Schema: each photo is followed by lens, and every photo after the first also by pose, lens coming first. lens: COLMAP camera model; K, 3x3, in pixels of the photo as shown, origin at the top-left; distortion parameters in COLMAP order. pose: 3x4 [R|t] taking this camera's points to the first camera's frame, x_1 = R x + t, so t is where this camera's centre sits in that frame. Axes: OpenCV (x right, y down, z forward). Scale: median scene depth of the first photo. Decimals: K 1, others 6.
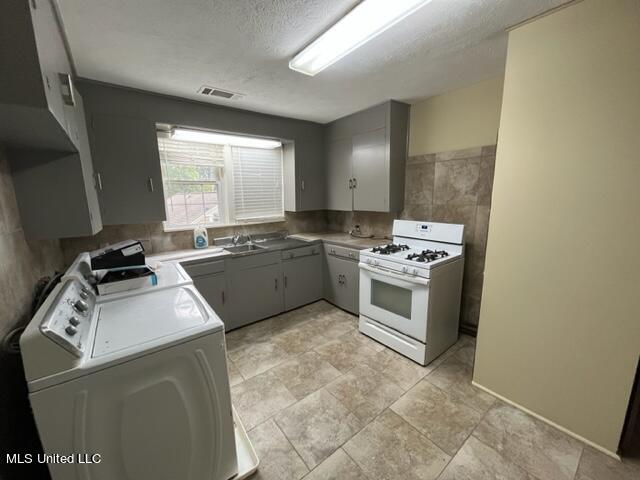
lens RADIAL K [[259.7, 0, 320.0], [0, 259.7, 240.0], [0, 0, 1]] dist [-0.028376, 0.027624]
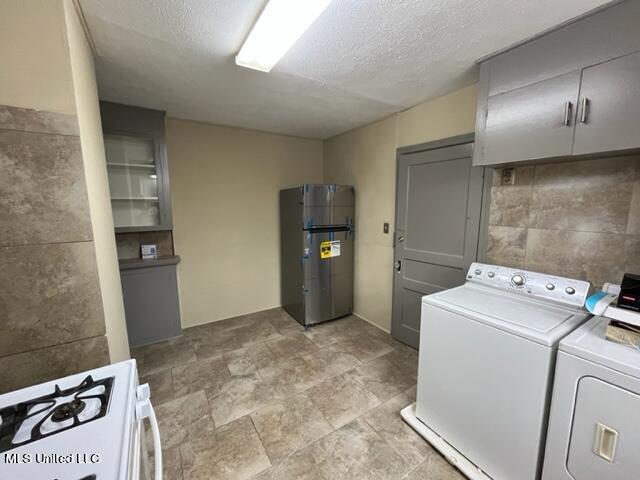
lens RADIAL K [[259.7, 0, 320.0], [0, 259.7, 240.0], [0, 0, 1]] dist [-0.028376, 0.027624]
pose [[-0.995268, 0.005872, 0.096991, 0.030170], [0.035627, 0.950713, 0.308020, -0.319246], [-0.090402, 0.310018, -0.946423, 1.698200]]
